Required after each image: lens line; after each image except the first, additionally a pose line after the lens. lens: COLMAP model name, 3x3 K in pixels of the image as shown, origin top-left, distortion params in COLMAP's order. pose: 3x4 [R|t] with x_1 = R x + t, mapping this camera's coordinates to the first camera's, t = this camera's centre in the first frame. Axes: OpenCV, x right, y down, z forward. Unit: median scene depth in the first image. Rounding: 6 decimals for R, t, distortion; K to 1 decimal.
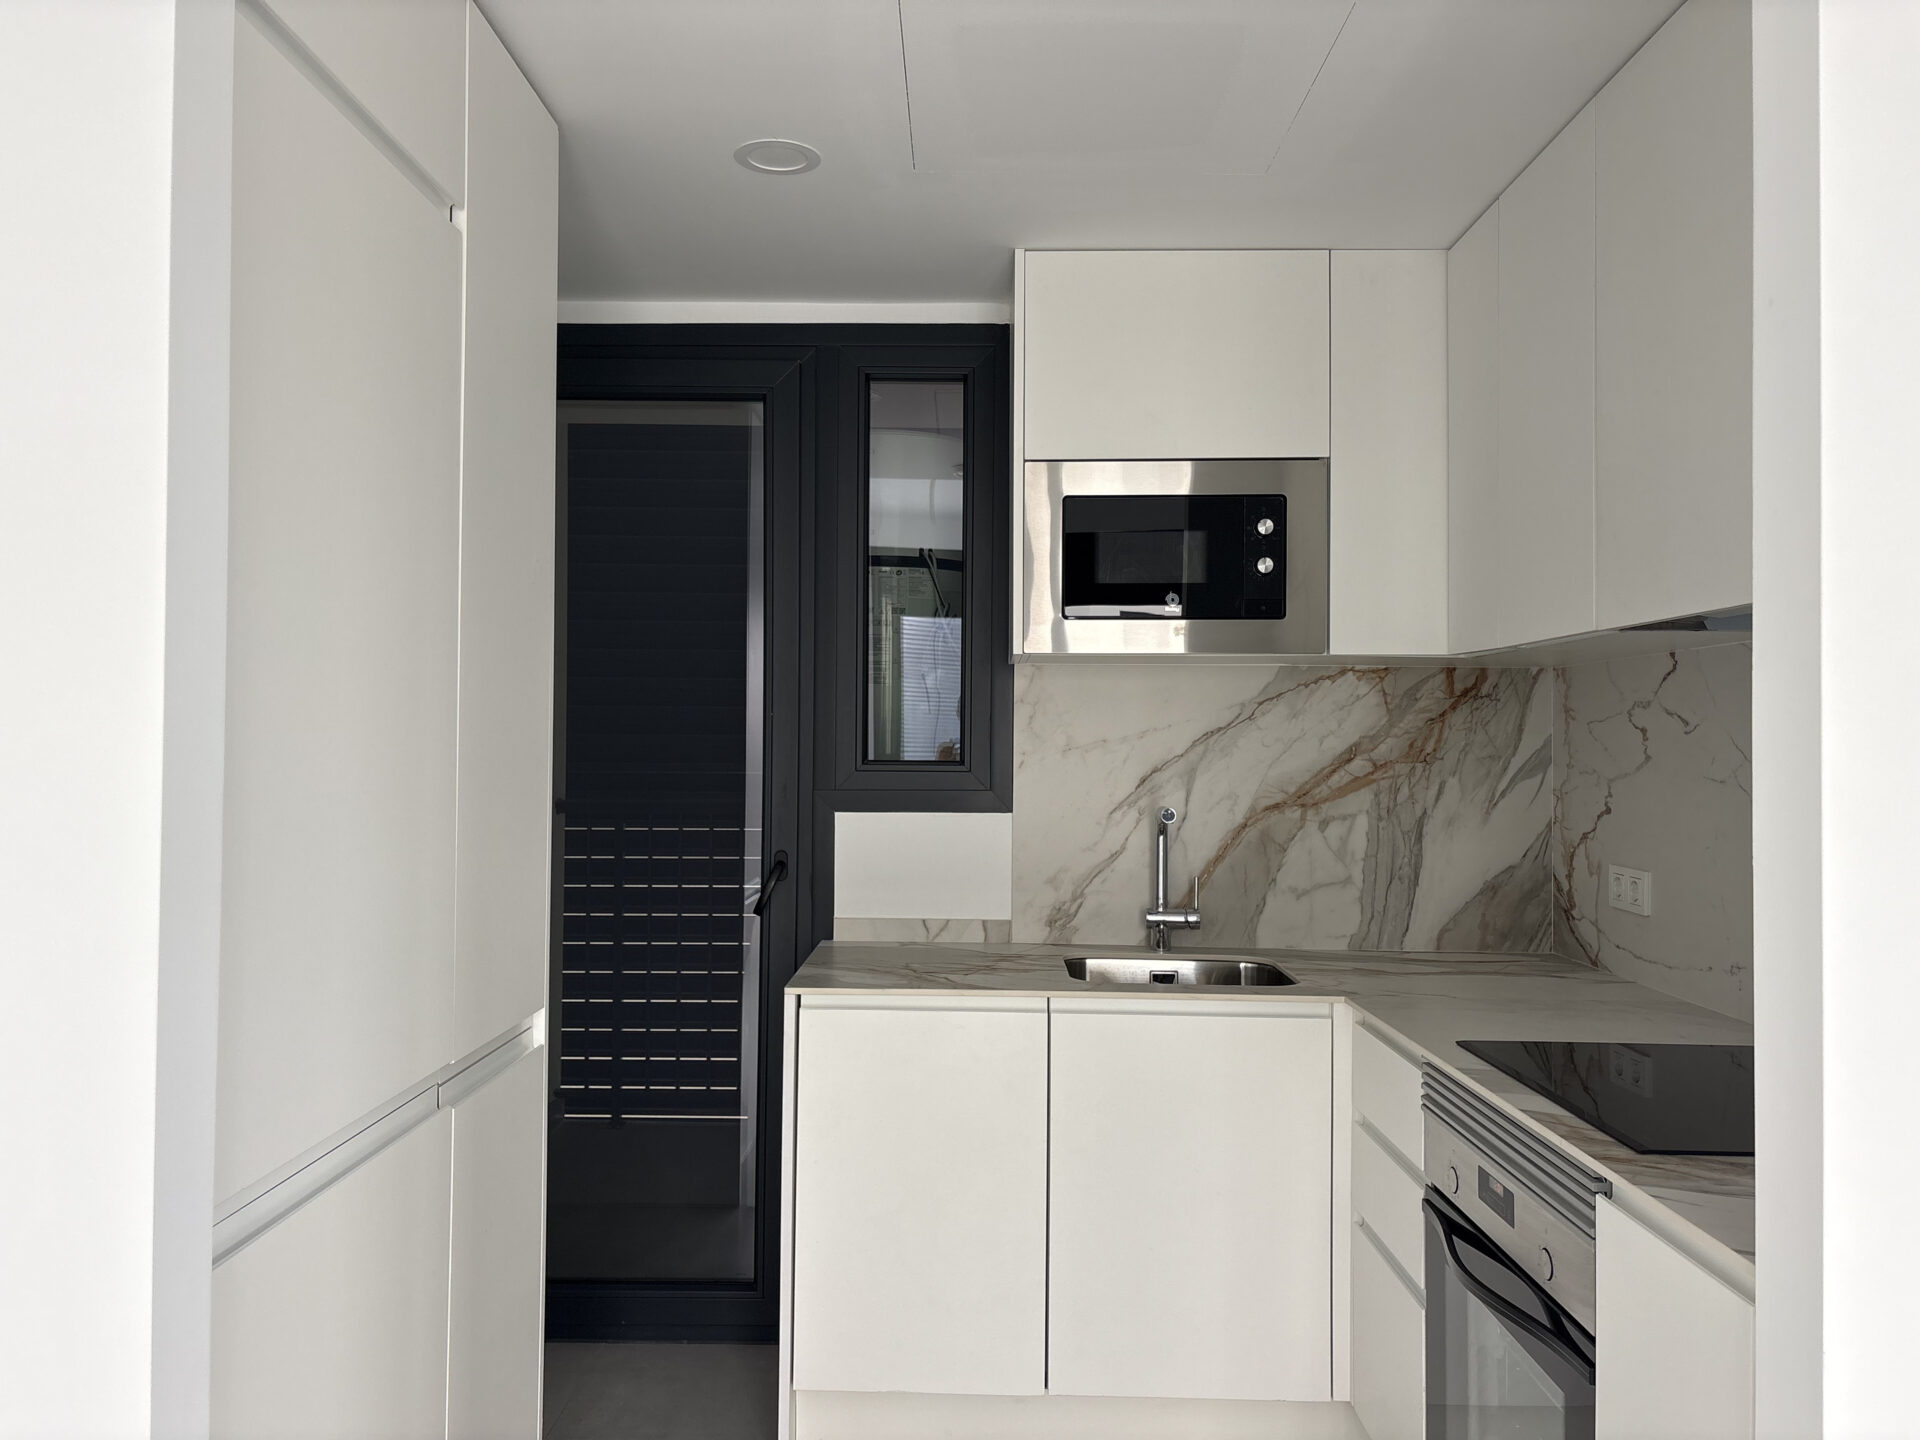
lens RADIAL K [[1441.2, 0, 929.2], [0, 1441.2, 710.8], [0, 0, 1]] dist [0.037781, -0.124621]
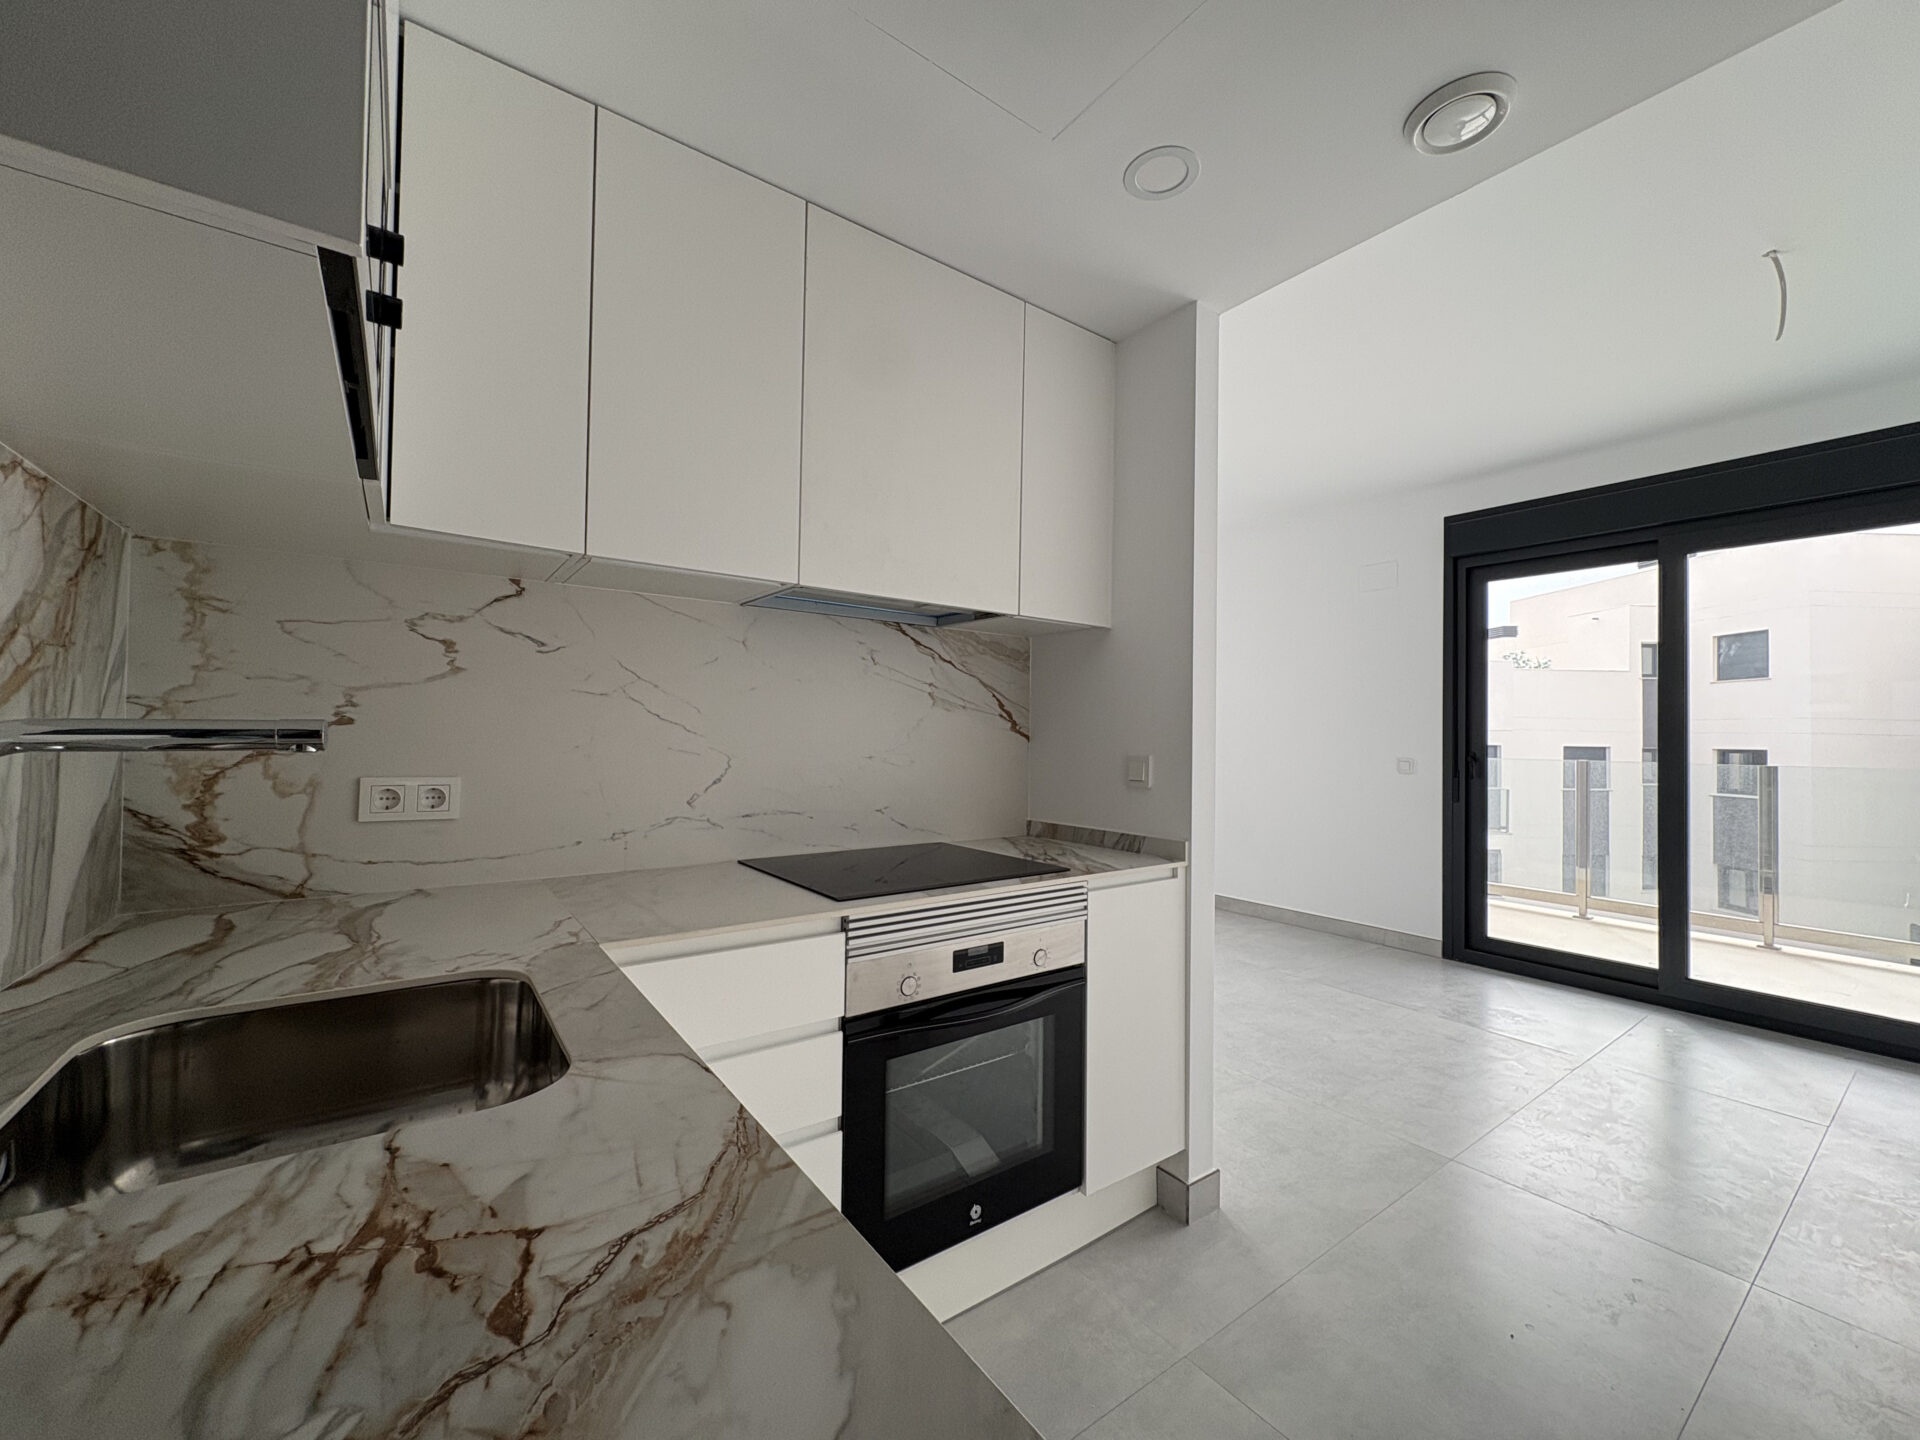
lens RADIAL K [[766.2, 0, 962.3], [0, 766.2, 719.4], [0, 0, 1]] dist [0.001643, 0.000023]
pose [[-0.617172, -0.001794, 0.786826, -0.146037], [-0.038725, 0.998855, -0.028098, 0.060263], [-0.785875, -0.047811, -0.616534, 0.899441]]
